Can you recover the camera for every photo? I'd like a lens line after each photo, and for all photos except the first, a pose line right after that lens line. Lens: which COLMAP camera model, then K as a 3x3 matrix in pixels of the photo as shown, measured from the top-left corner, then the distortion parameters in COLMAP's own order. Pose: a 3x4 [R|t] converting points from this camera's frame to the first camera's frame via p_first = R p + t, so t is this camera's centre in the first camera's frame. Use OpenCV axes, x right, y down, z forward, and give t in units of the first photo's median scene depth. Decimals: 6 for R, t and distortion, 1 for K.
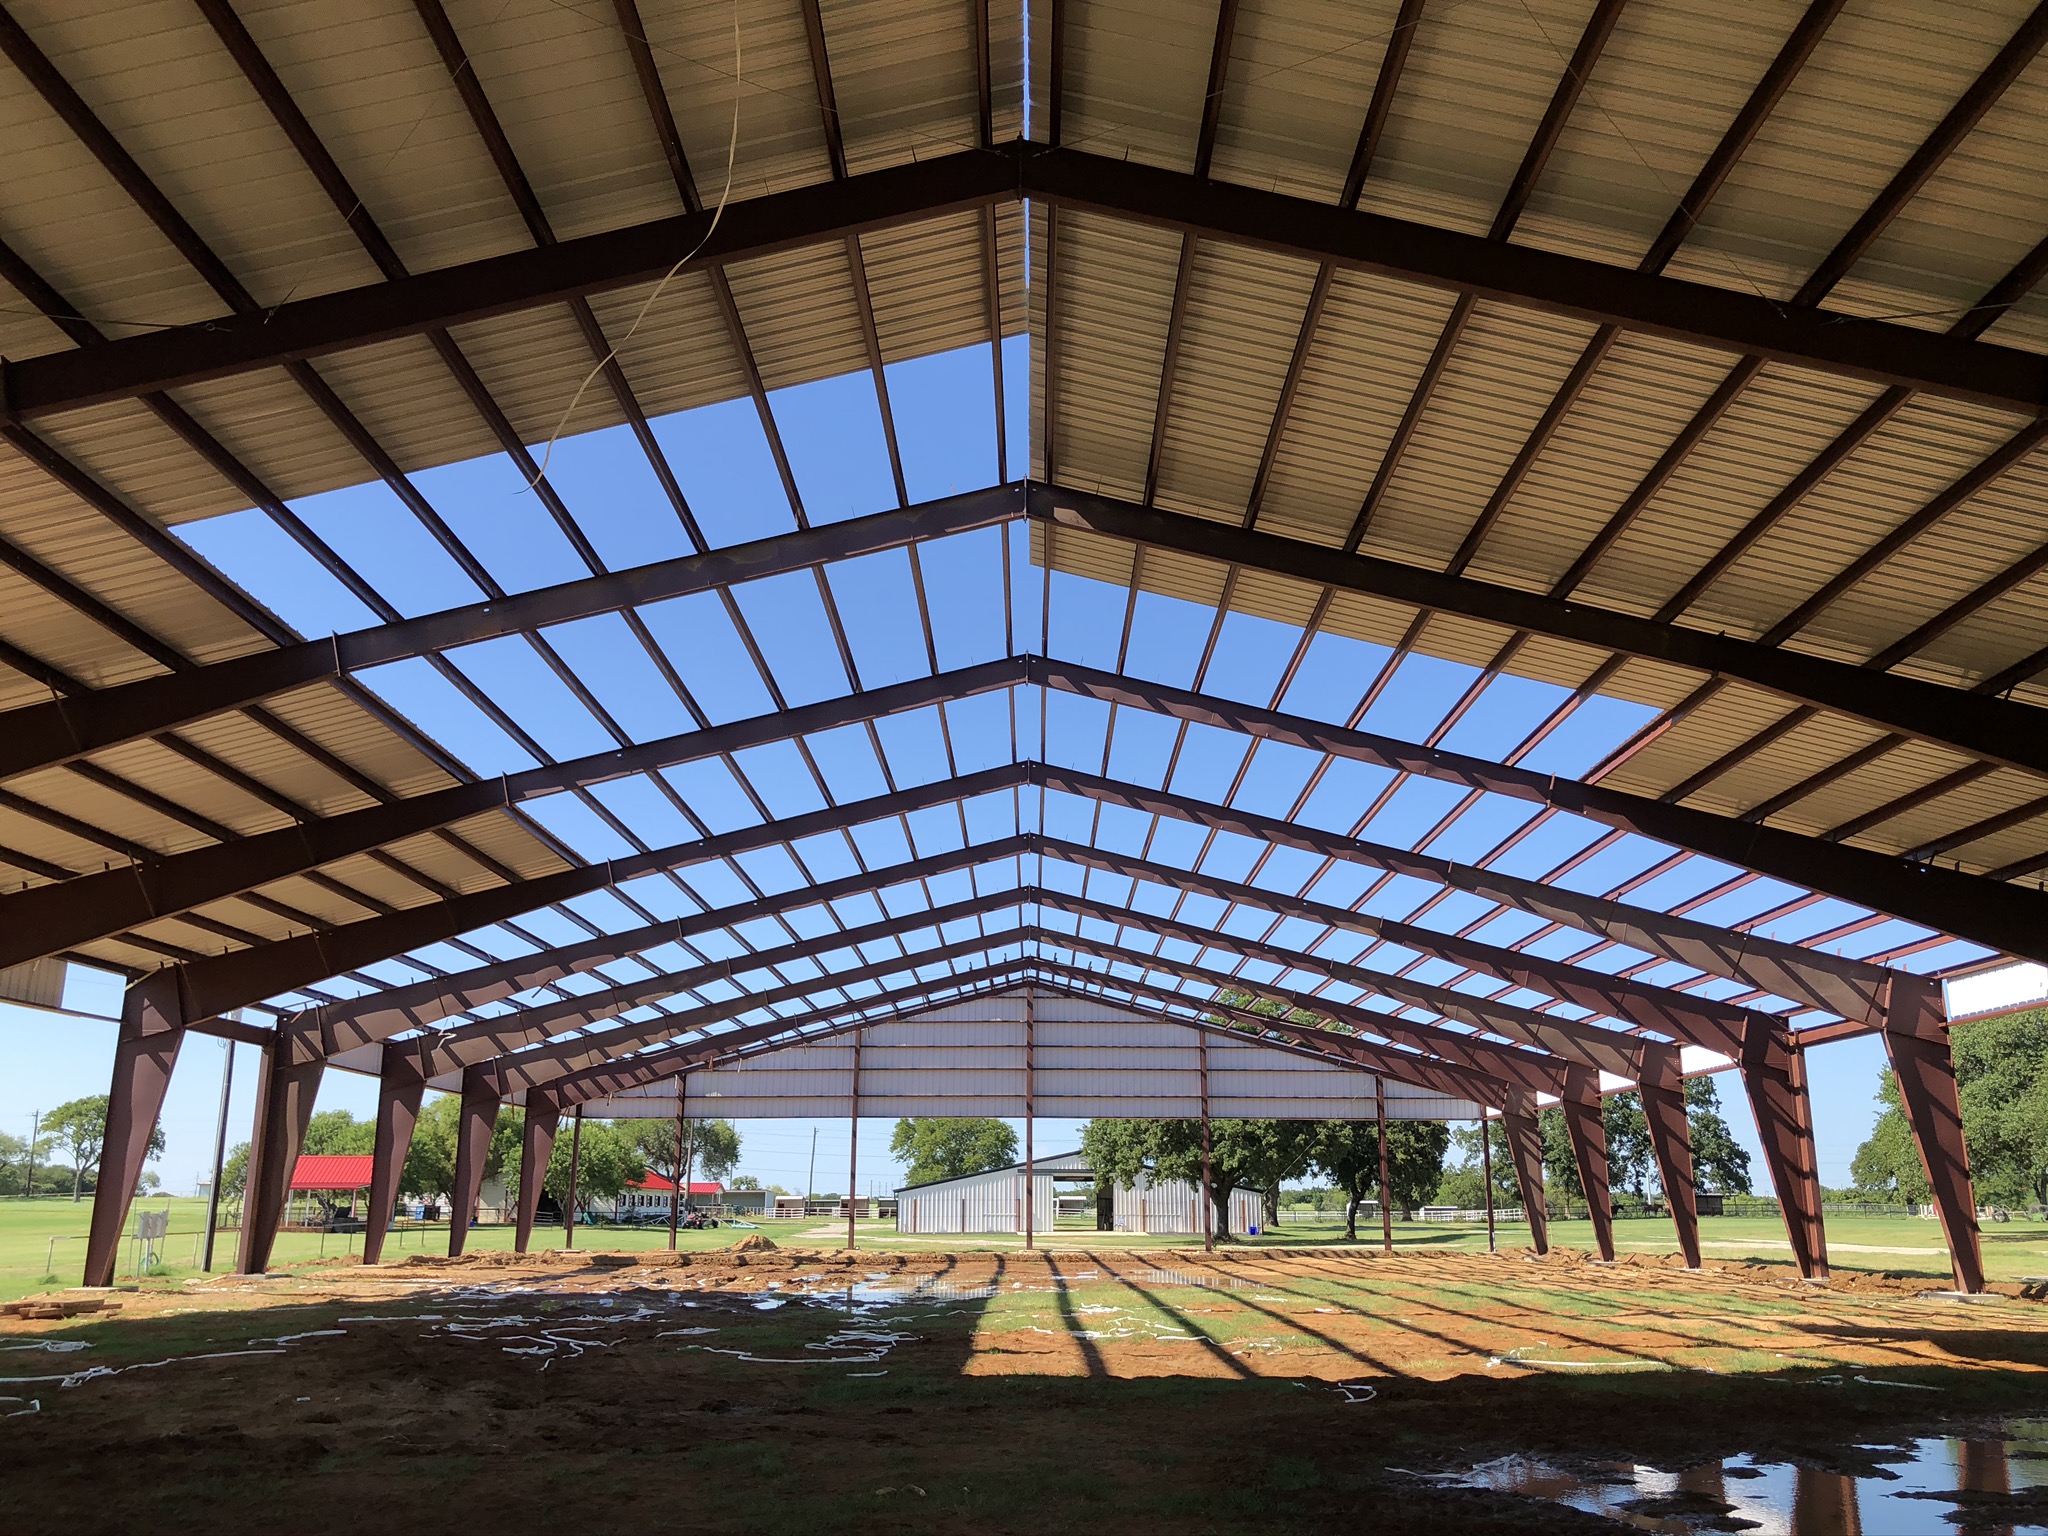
lens RADIAL K [[1659.1, 0, 983.9], [0, 1659.1, 762.8], [0, 0, 1]] dist [0.025583, -0.033056]
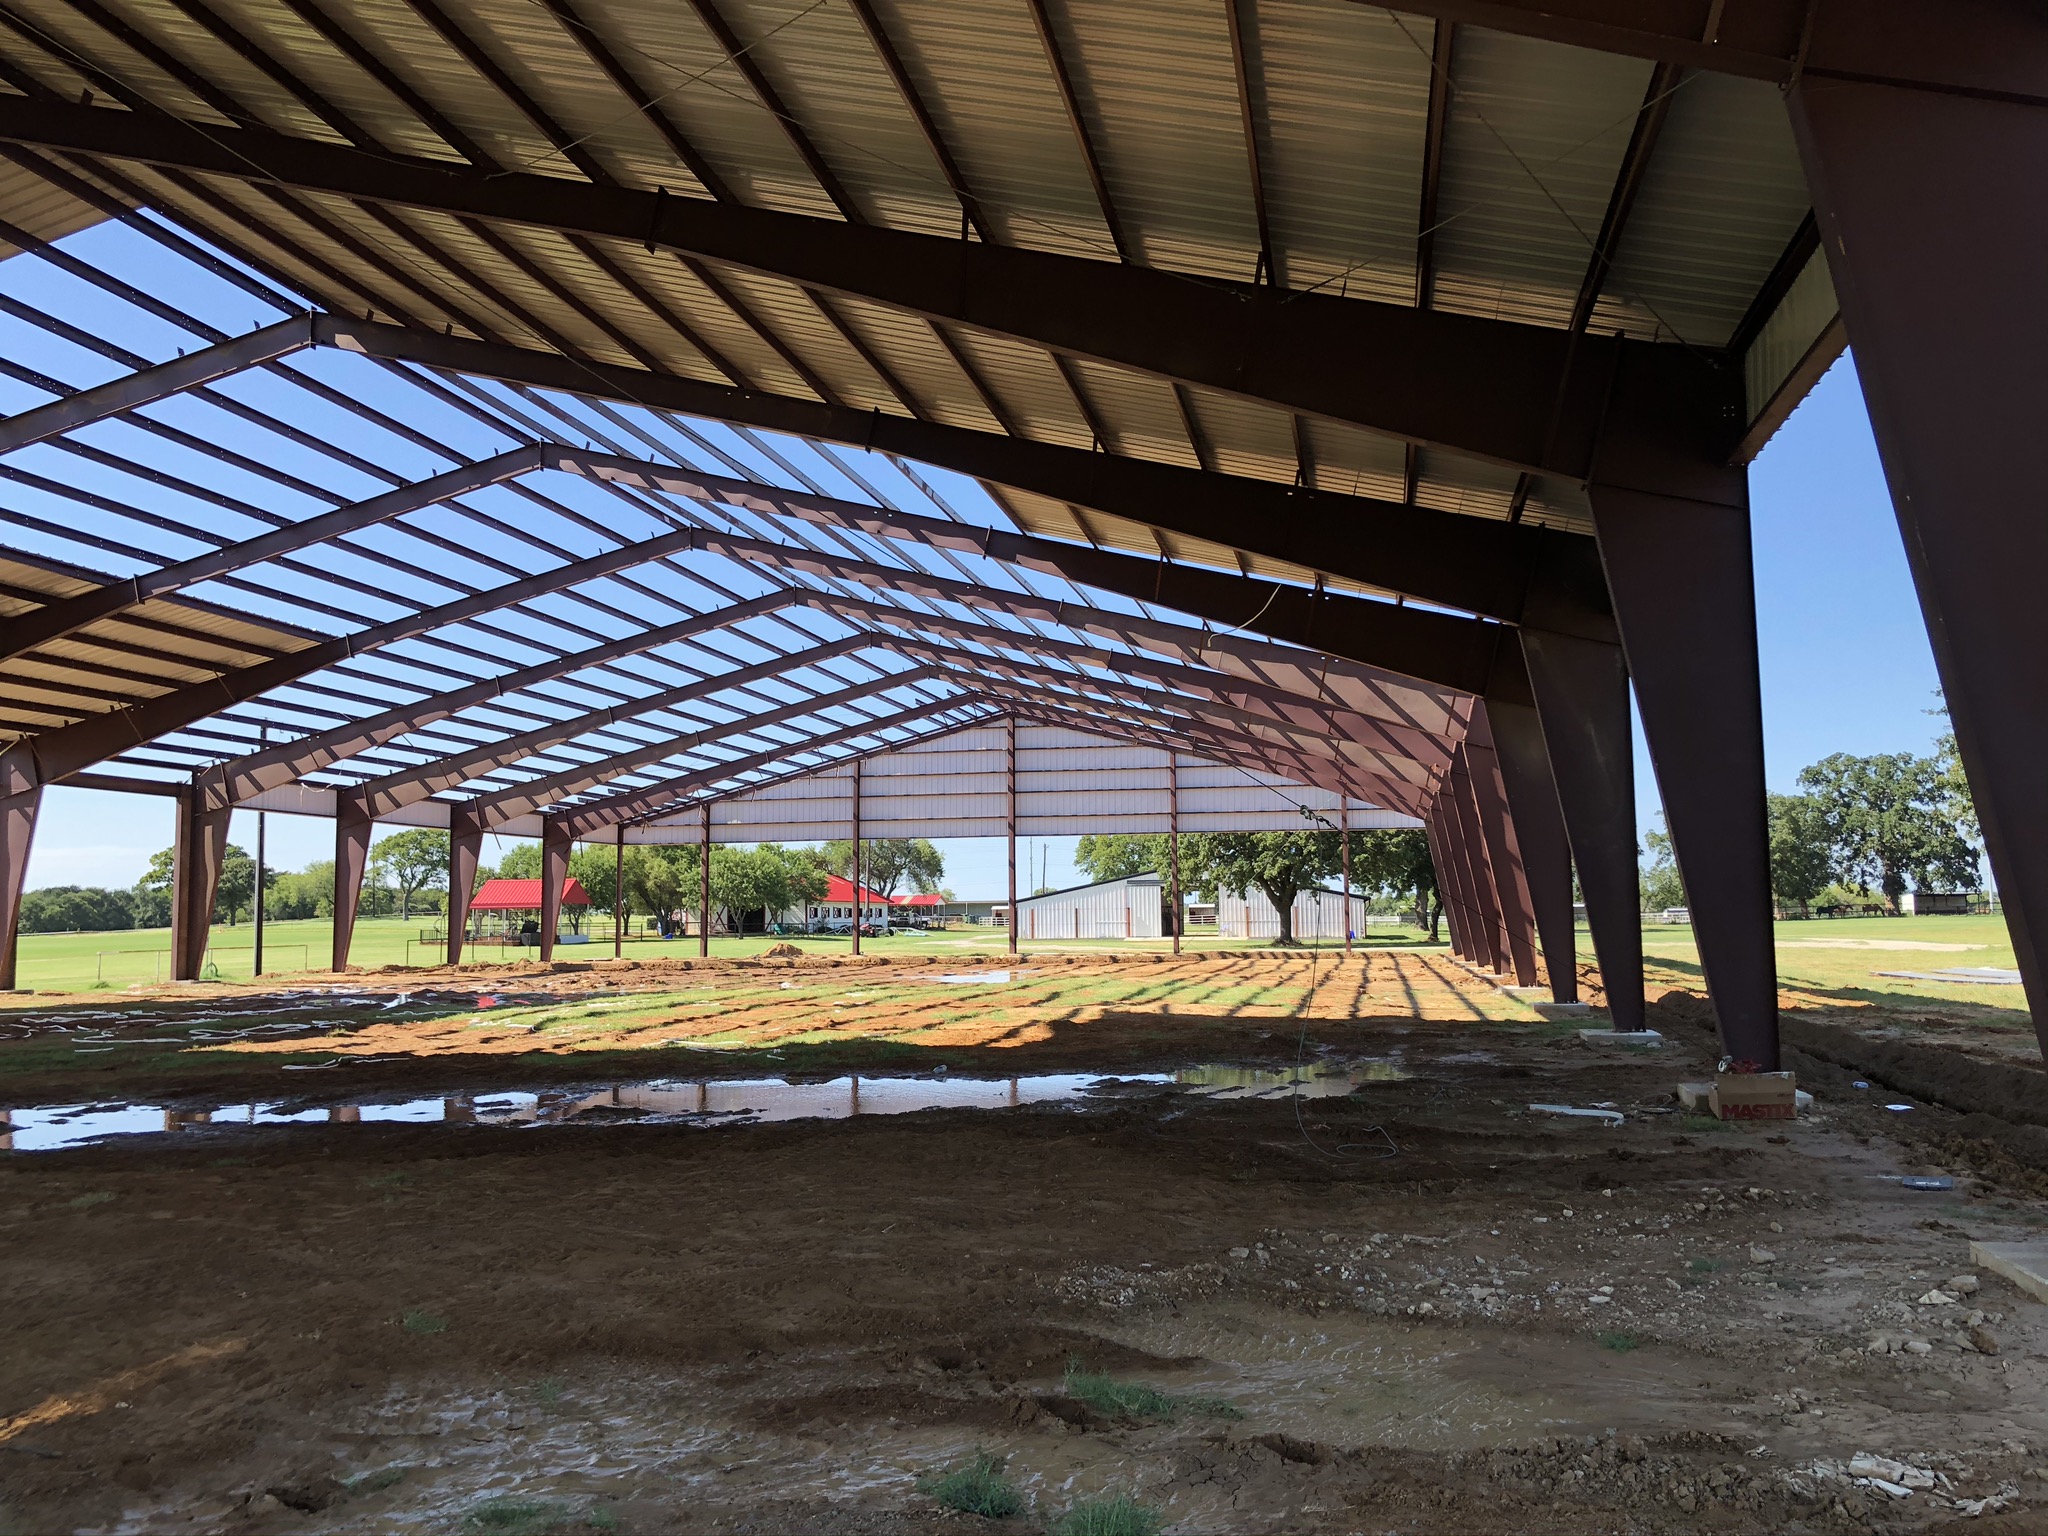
lens RADIAL K [[1659.1, 0, 1020.9], [0, 1659.1, 773.0], [0, 0, 1]] dist [0.025583, -0.033056]
pose [[0.981903, -0.029604, -0.187056, 0.234205], [0.061861, 0.983665, 0.169048, -0.007728], [0.178996, -0.177560, 0.967695, -0.030882]]
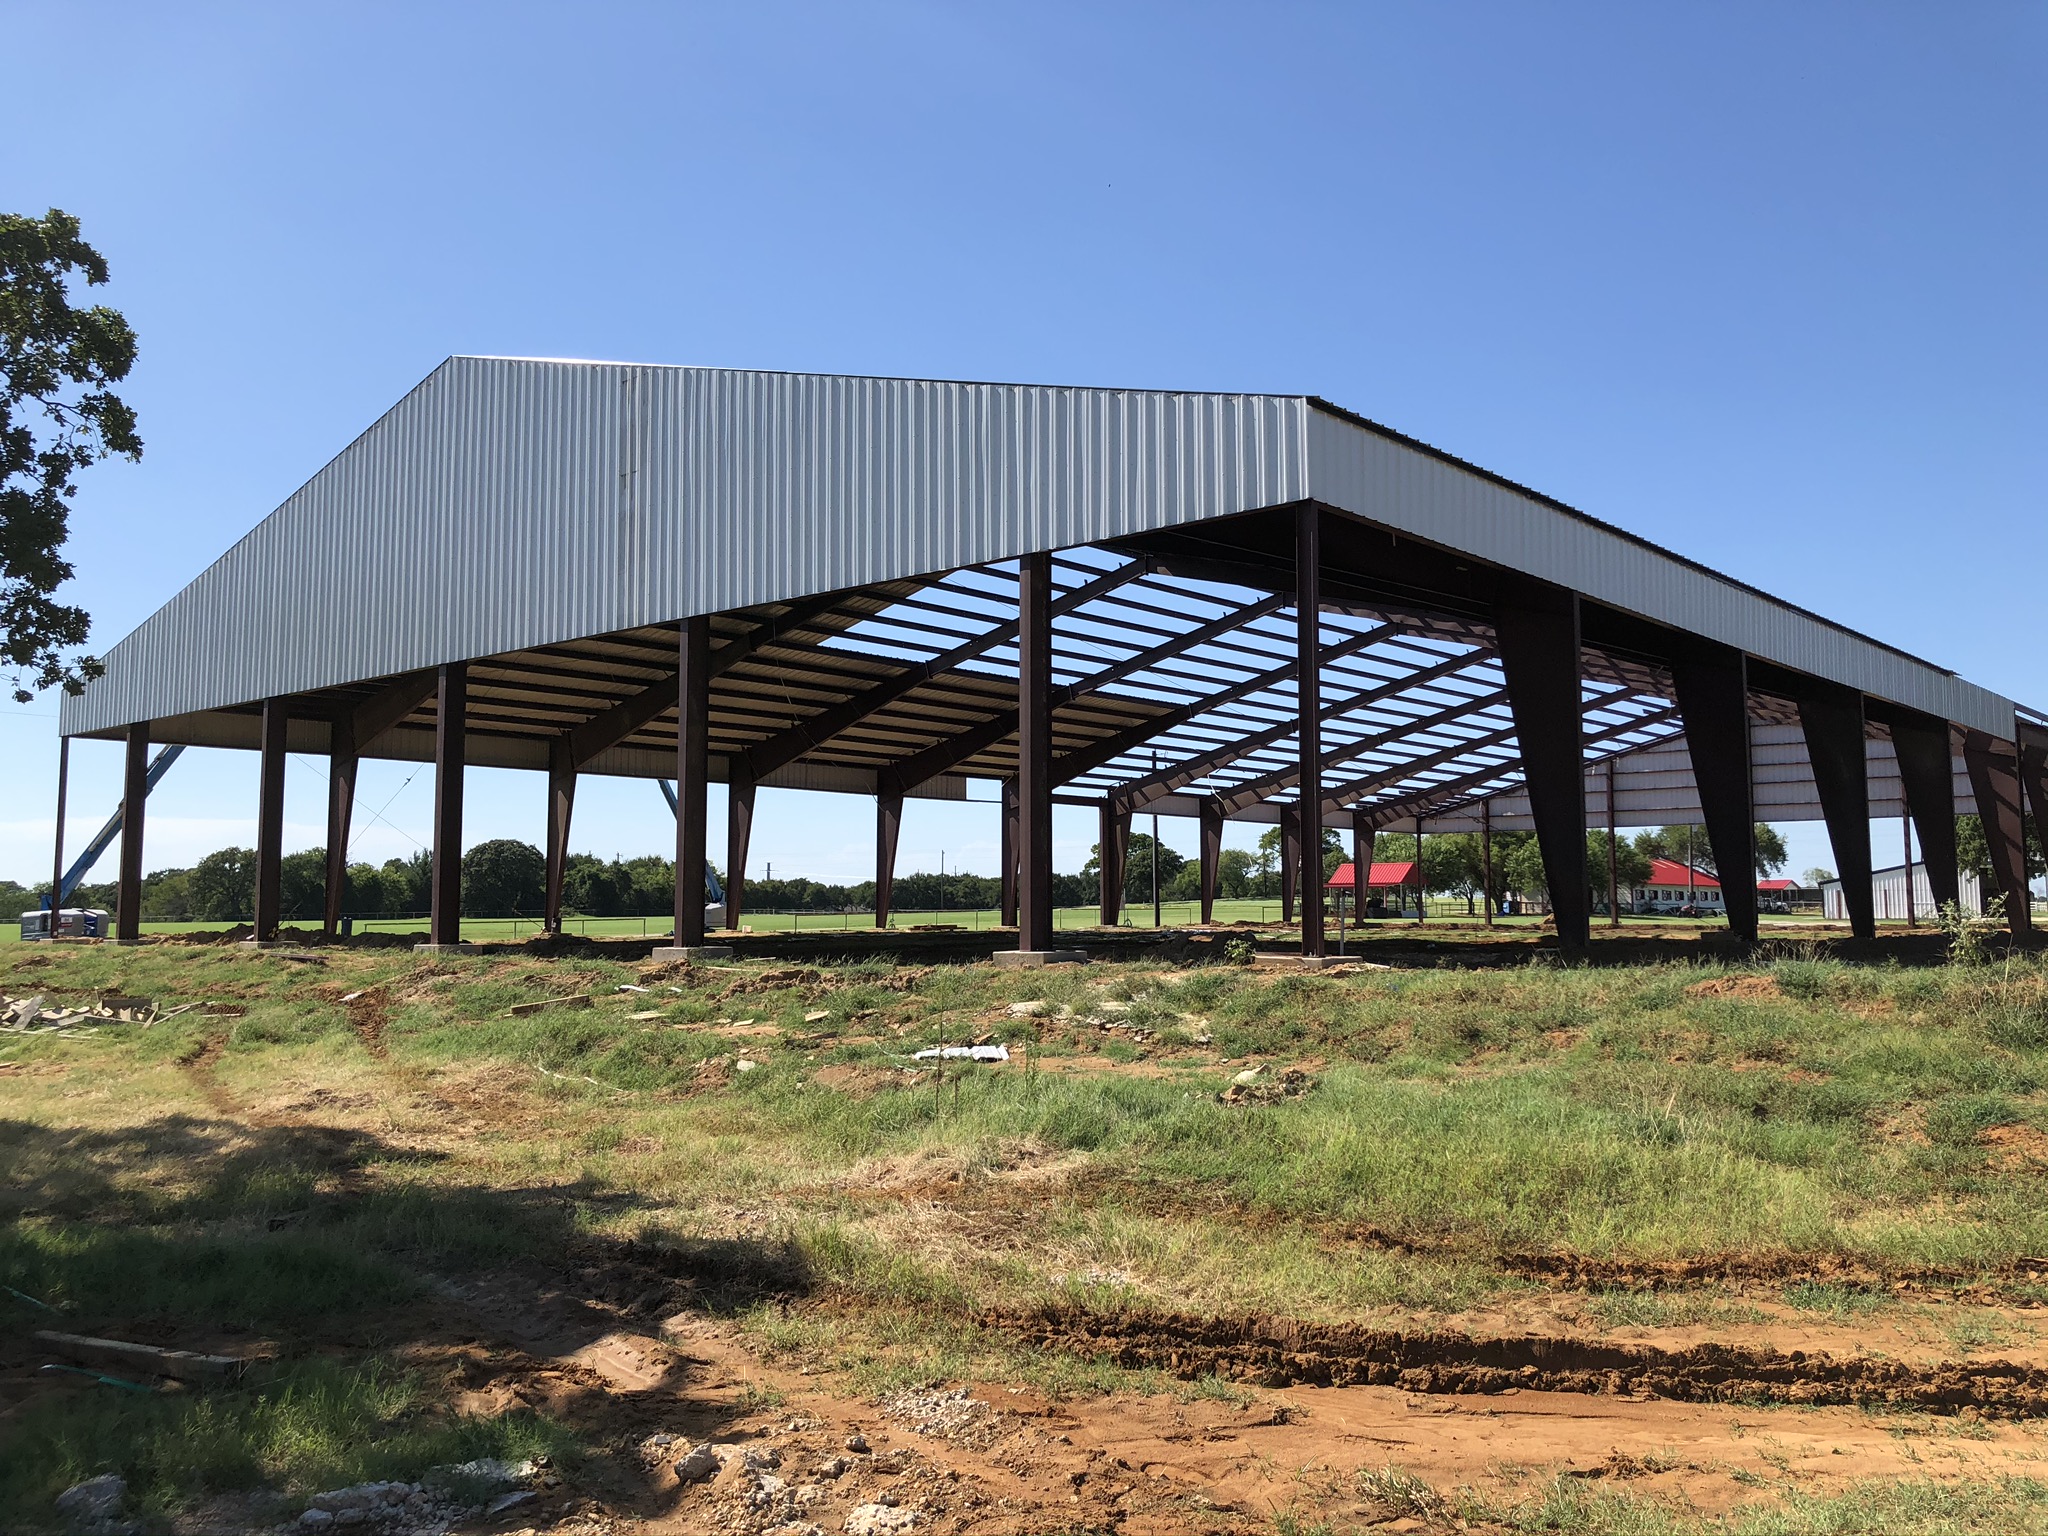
lens RADIAL K [[1659.1, 0, 1027.6], [0, 1659.1, 691.7], [0, 0, 1]] dist [0.025583, -0.033056]
pose [[0.758162, -0.088950, -0.645971, 0.426153], [0.171992, 0.982850, 0.066524, -0.055659], [0.628975, -0.161538, 0.760458, -0.261371]]
